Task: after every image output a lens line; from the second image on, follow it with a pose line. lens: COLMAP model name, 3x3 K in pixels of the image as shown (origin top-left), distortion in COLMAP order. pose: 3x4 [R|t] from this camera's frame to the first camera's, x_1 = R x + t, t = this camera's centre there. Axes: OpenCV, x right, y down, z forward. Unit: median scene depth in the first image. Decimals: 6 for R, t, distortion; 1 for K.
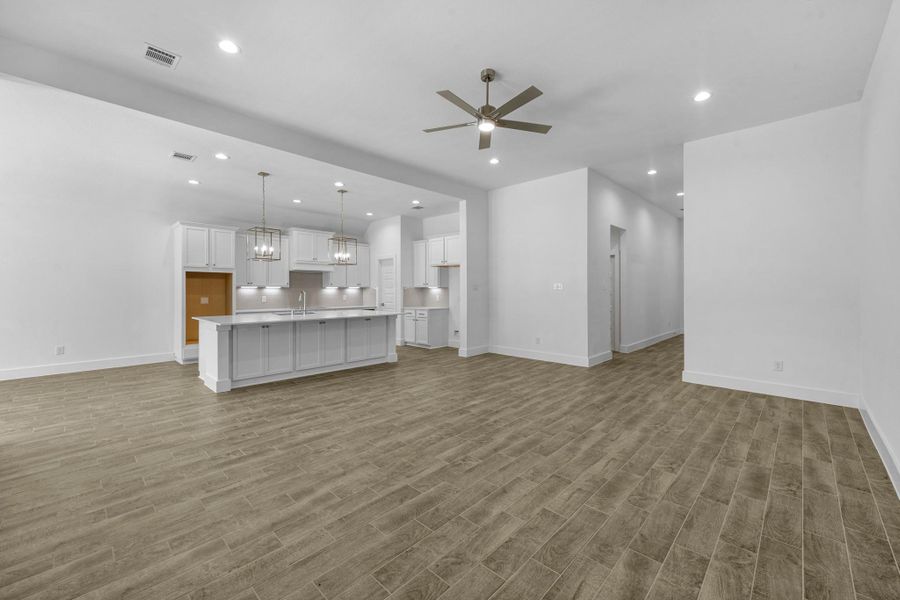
lens RADIAL K [[369.0, 0, 442.1], [0, 369.0, 290.9], [0, 0, 1]] dist [0.007533, -0.000002]
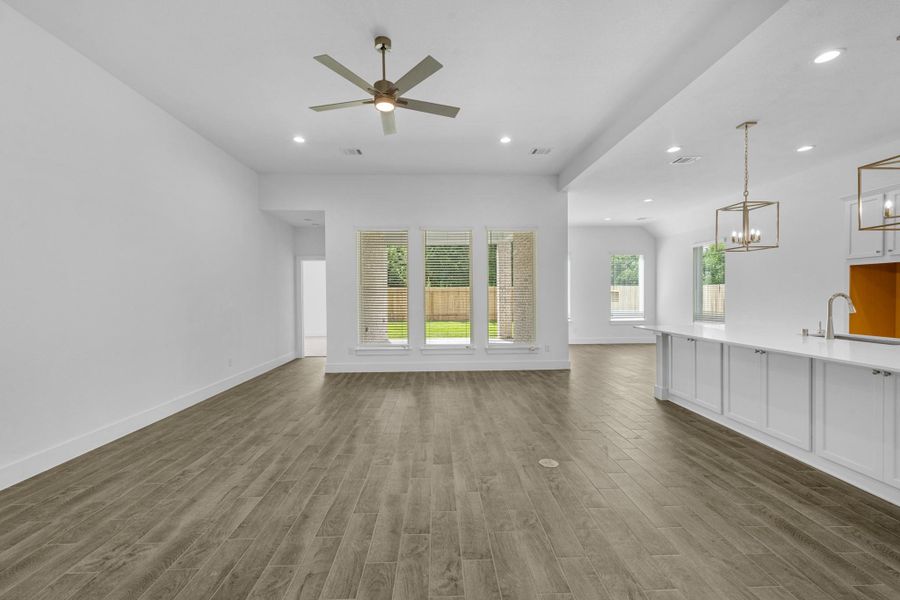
lens RADIAL K [[365.4, 0, 450.0], [0, 365.4, 300.0], [0, 0, 1]] dist [0.006939, -0.000149]
pose [[-0.693195, 0.015745, -0.720579, 0.668534], [0.007471, 0.999865, 0.014660, -0.004243], [0.720712, 0.004779, -0.693218, 1.788810]]
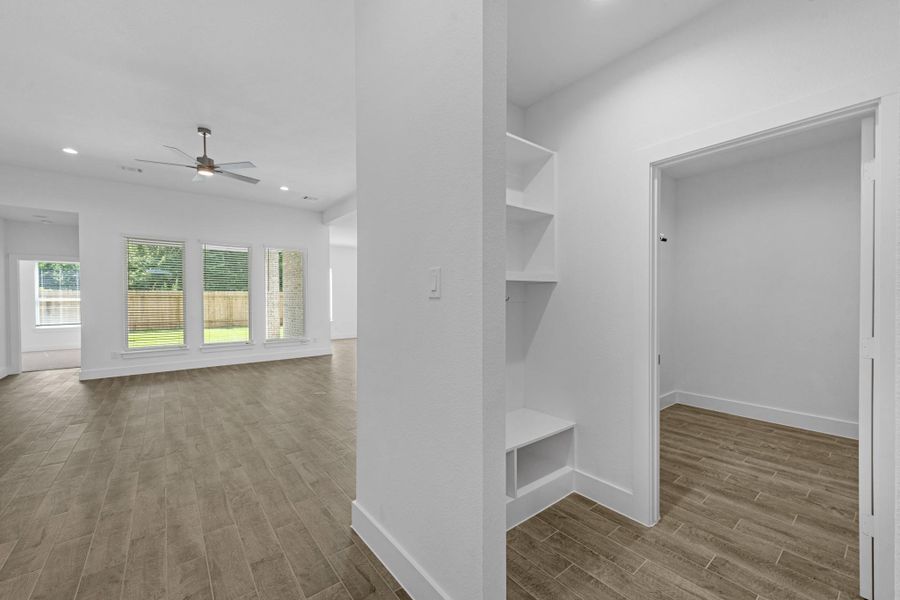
lens RADIAL K [[365.4, 0, 450.0], [0, 365.4, 300.0], [0, 0, 1]] dist [0.006939, -0.000149]
pose [[-0.137092, 0.007277, -0.990532, 1.328253], [0.005941, 0.999961, 0.006524, -0.007373], [0.990540, -0.004991, -0.137130, 2.110878]]
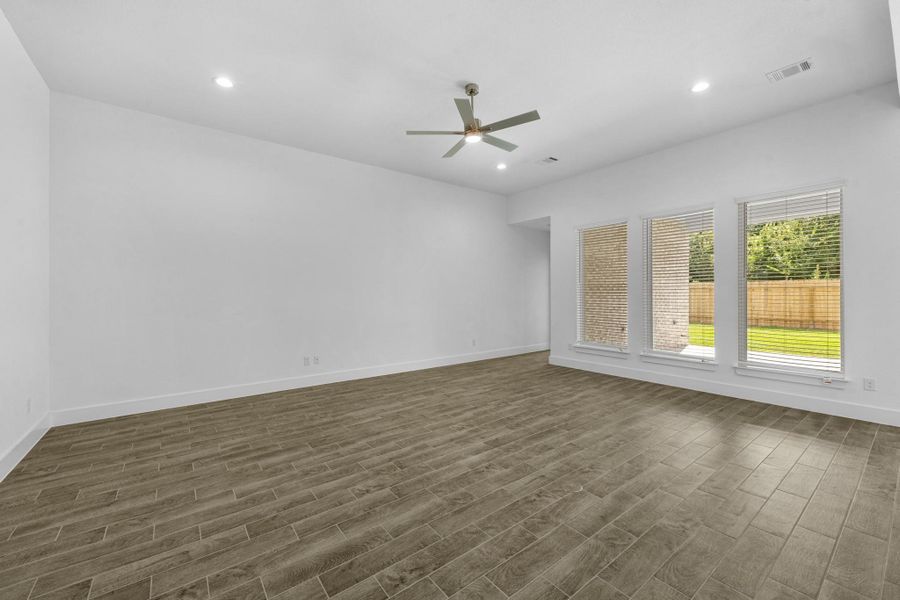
lens RADIAL K [[361.9, 0, 439.1], [0, 361.9, 289.7], [0, 0, 1]] dist [0.011697, -0.000171]
pose [[-0.987481, 0.007766, 0.157546, 0.054669], [0.005805, 0.999900, -0.012903, -0.000863], [-0.157630, -0.011827, -0.987427, 2.134905]]
